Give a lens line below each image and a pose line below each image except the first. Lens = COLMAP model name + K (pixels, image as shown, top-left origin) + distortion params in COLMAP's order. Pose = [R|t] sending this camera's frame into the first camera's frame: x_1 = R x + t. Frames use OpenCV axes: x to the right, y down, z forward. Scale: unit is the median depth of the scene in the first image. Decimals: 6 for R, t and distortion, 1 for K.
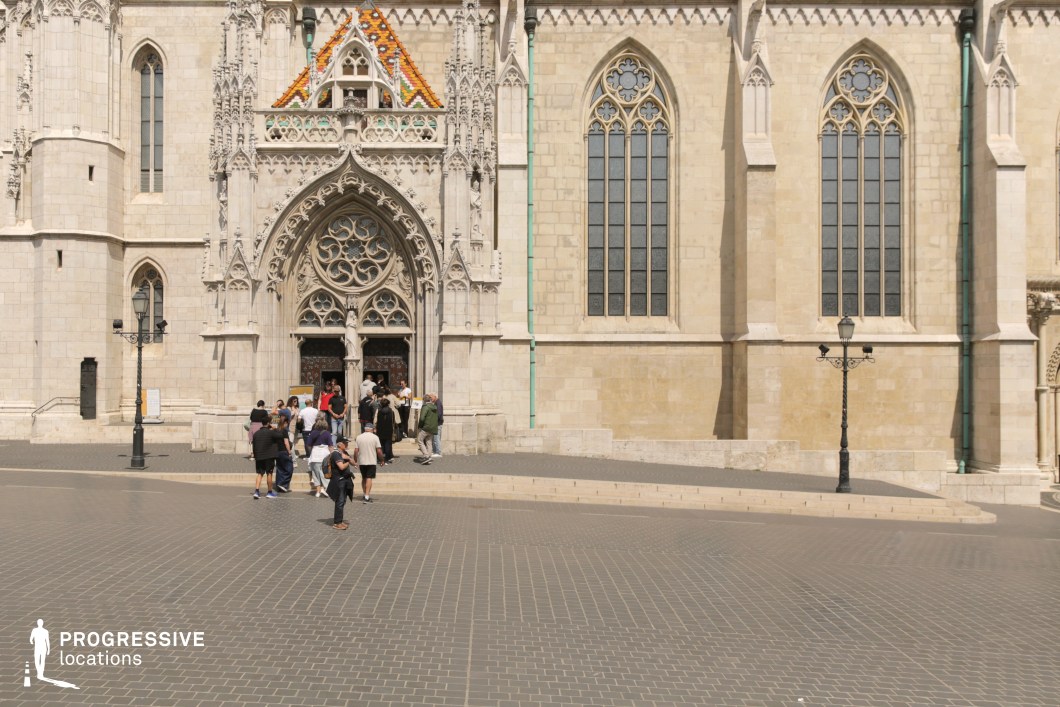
lens RADIAL K [[1434.7, 0, 530.0], [0, 1434.7, 353.5], [0, 0, 1]] dist [0.024277, 0.009807]
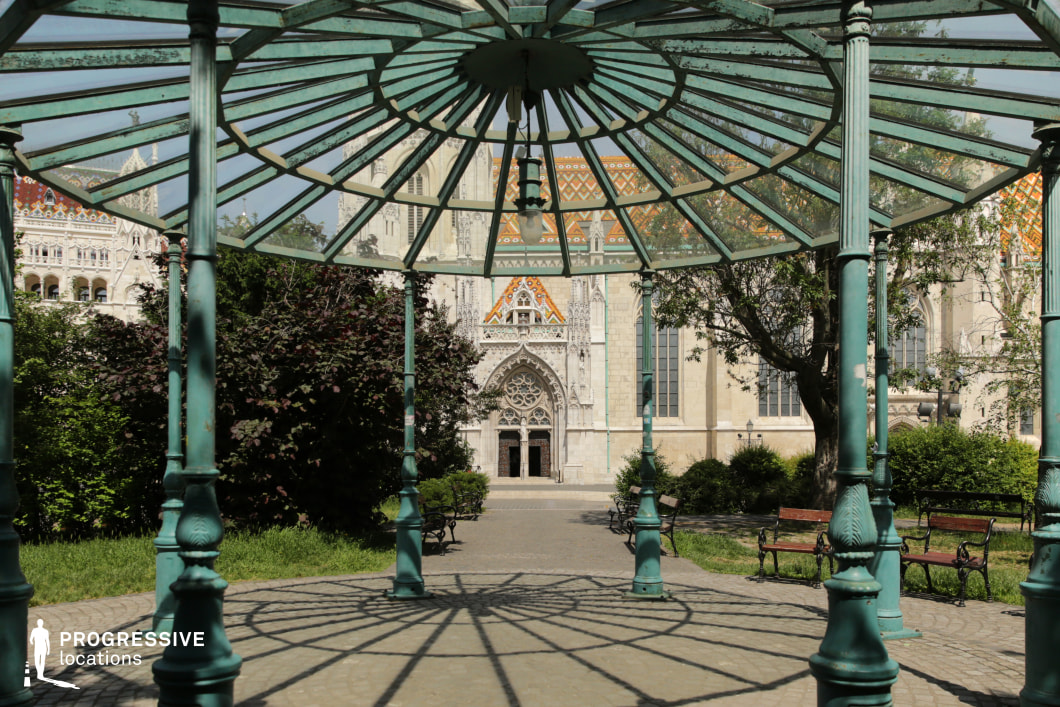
lens RADIAL K [[1434.7, 0, 530.0], [0, 1434.7, 353.5], [0, 0, 1]] dist [0.024277, 0.009807]
pose [[0.998825, -0.008738, -0.047659, -0.012770], [0.006365, 0.998743, -0.049710, -0.019485], [0.048034, 0.049348, 0.997626, -1.116869]]
